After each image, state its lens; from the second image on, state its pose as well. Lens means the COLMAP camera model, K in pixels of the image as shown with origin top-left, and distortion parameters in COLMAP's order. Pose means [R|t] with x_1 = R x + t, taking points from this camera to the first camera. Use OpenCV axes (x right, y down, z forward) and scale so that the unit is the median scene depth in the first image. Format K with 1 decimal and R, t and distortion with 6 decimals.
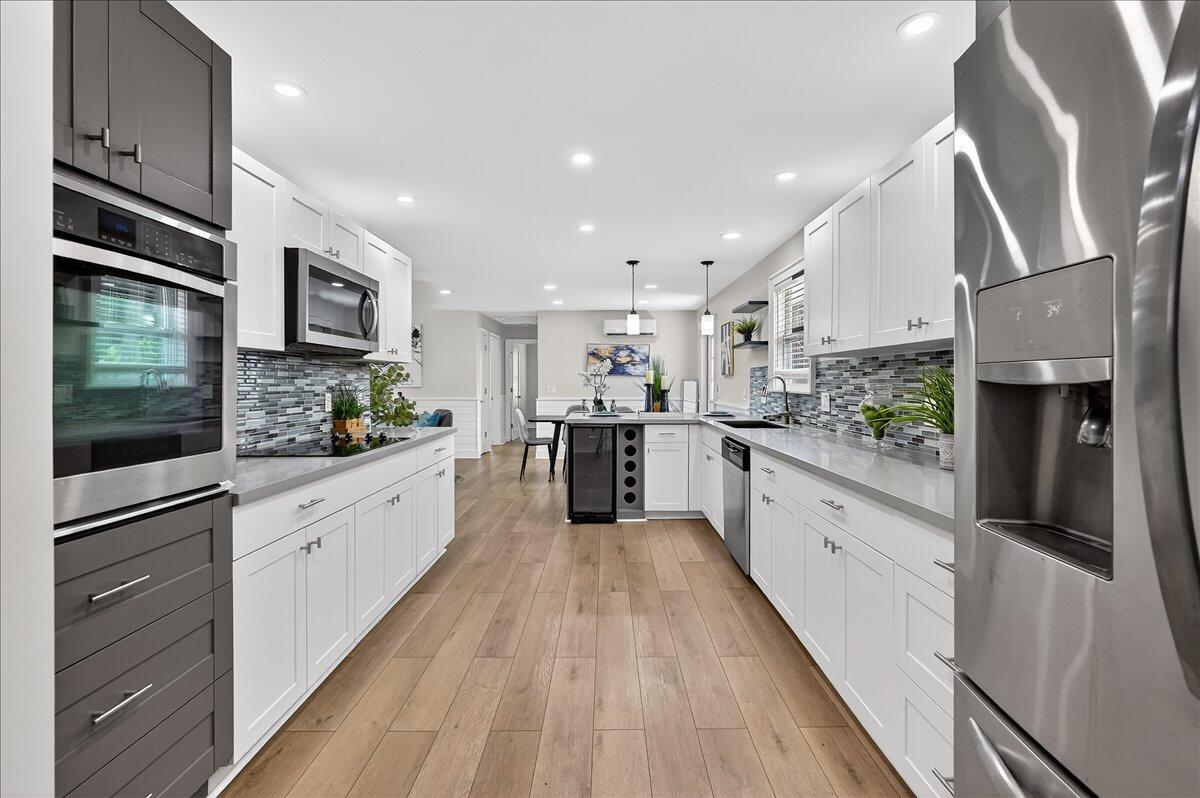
lens RADIAL K [[521.5, 0, 612.4], [0, 521.5, 385.1], [0, 0, 1]] dist [-0.004086, 0.001026]
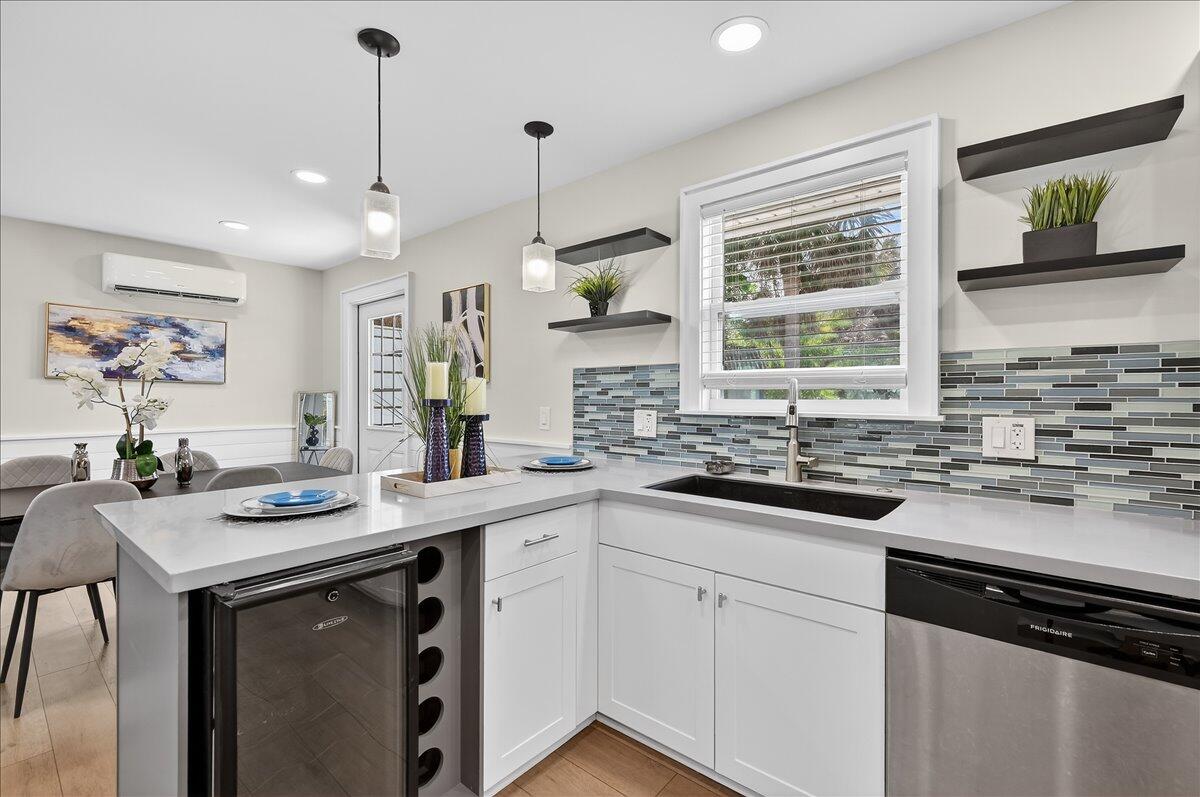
lens RADIAL K [[521.5, 0, 602.7], [0, 521.5, 399.3], [0, 0, 1]] dist [-0.004086, 0.001026]
pose [[0.652085, -0.004454, 0.758133, -0.142051], [0.004273, 0.999988, 0.002200, -0.003730], [-0.758134, 0.001805, 0.652096, 0.769527]]
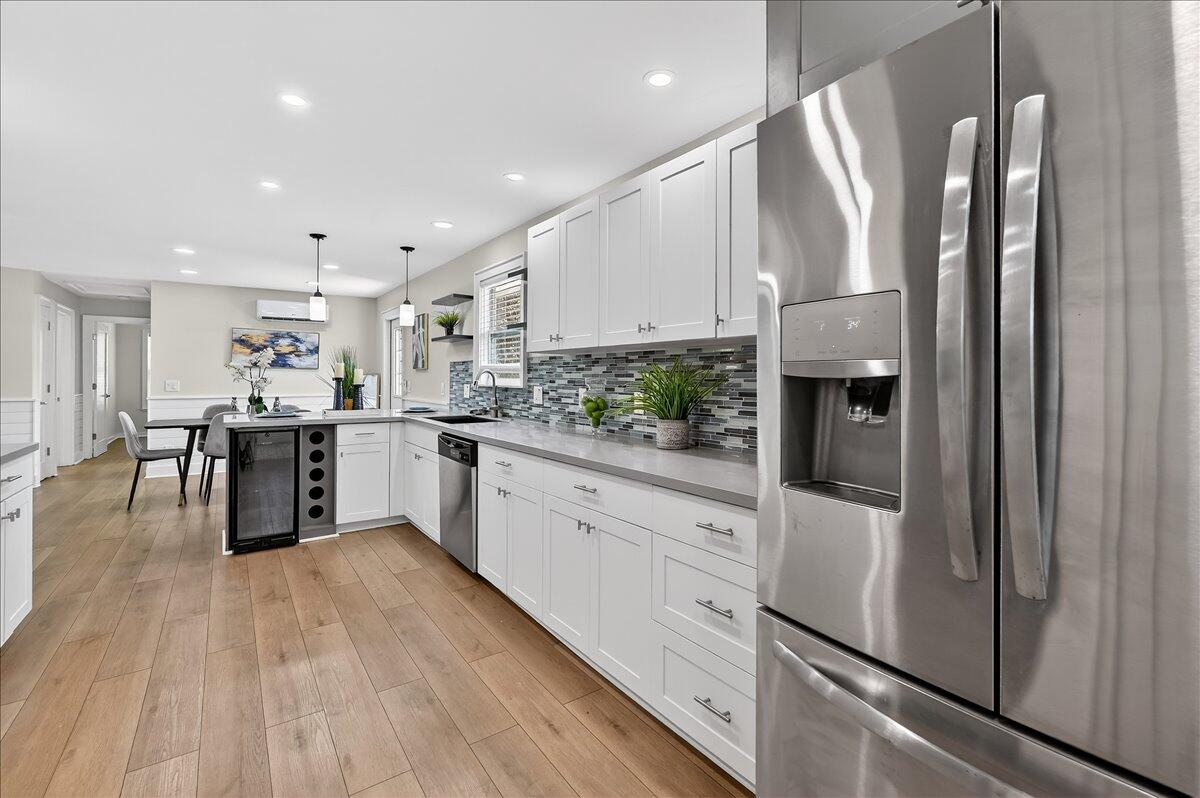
lens RADIAL K [[521.5, 0, 602.8], [0, 521.5, 376.1], [0, 0, 1]] dist [-0.004086, 0.001026]
pose [[0.819284, 0.004617, 0.573369, -0.076167], [-0.000576, 0.999974, -0.007230, 0.000459], [-0.573387, 0.005593, 0.819265, 0.037318]]
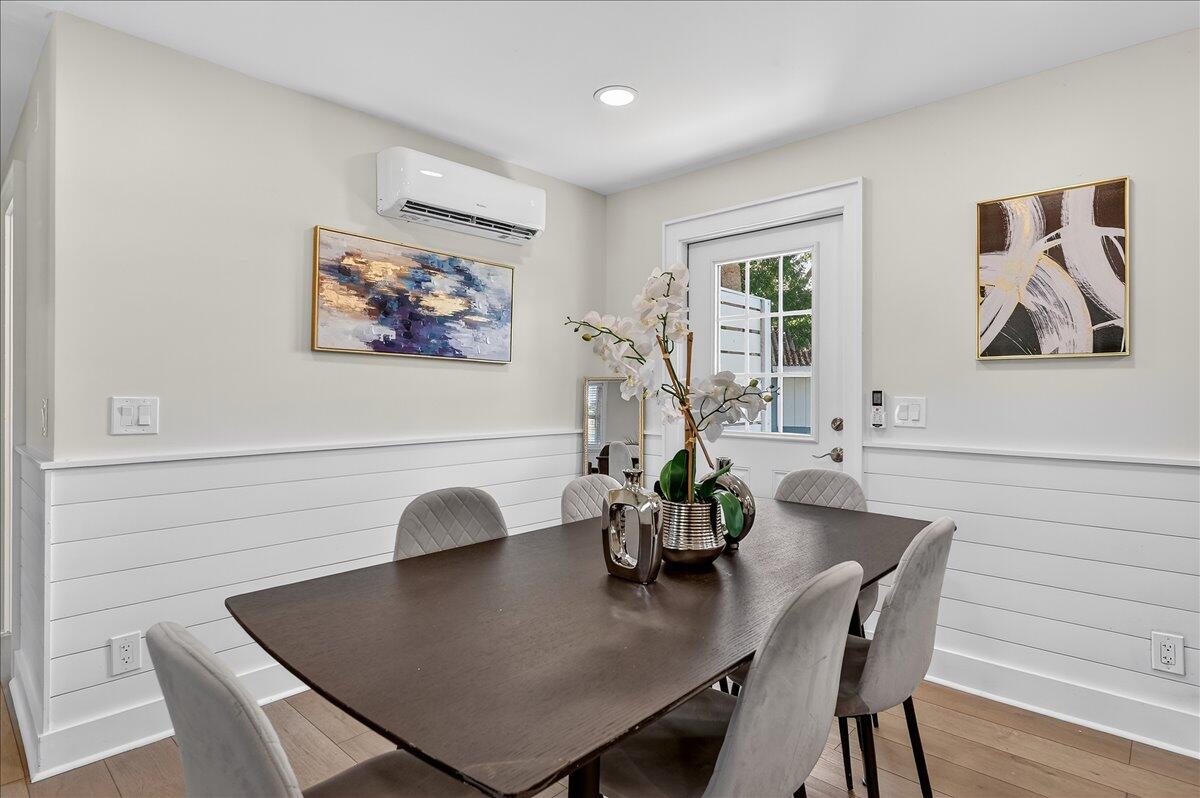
lens RADIAL K [[630.9, 0, 603.4], [0, 630.9, 391.6], [0, 0, 1]] dist [-0.005663, -0.000496]
pose [[0.690961, 0.002729, 0.722887, -0.331369], [0.001898, 0.999983, -0.005589, 0.003250], [-0.722889, 0.005234, 0.690944, 1.339024]]
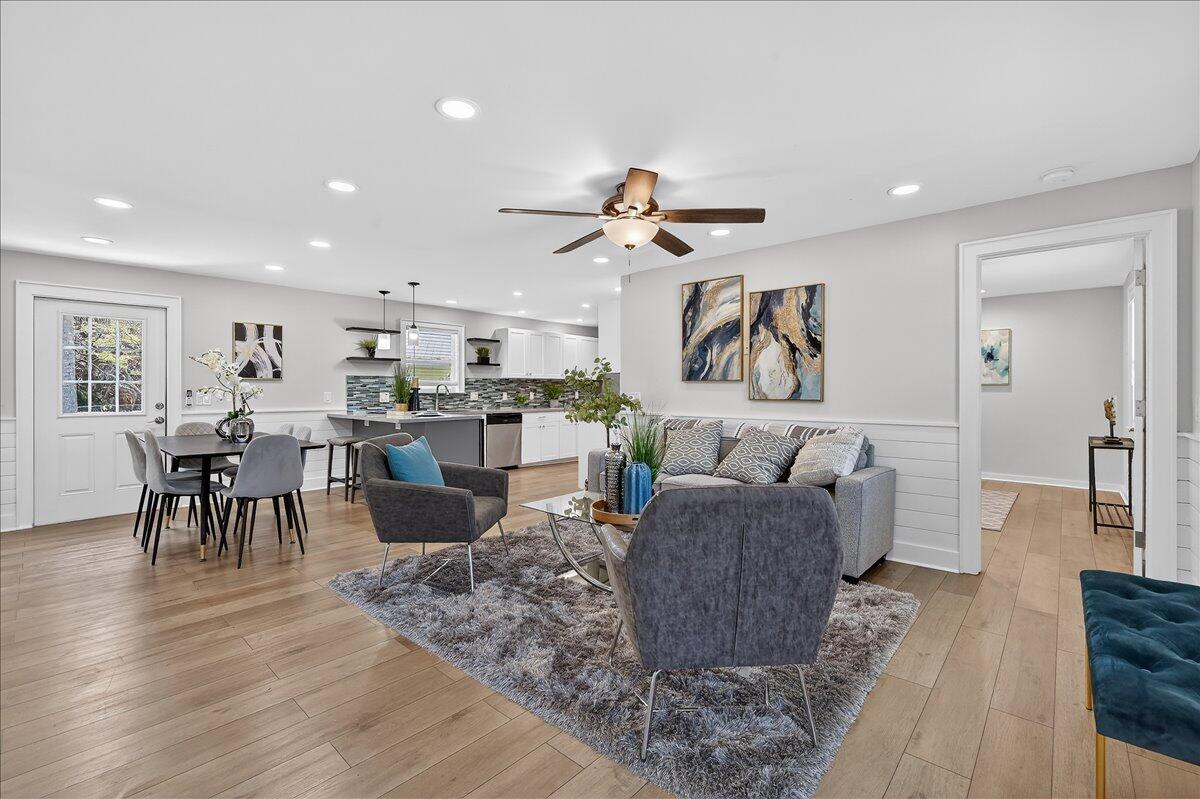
lens RADIAL K [[521.5, 0, 601.4], [0, 521.5, 390.2], [0, 0, 1]] dist [-0.004086, 0.001026]
pose [[-0.728966, -0.000887, 0.684550, -1.226743], [0.003725, 0.999979, 0.005263, -0.003143], [-0.684540, 0.006387, -0.728947, 1.803402]]
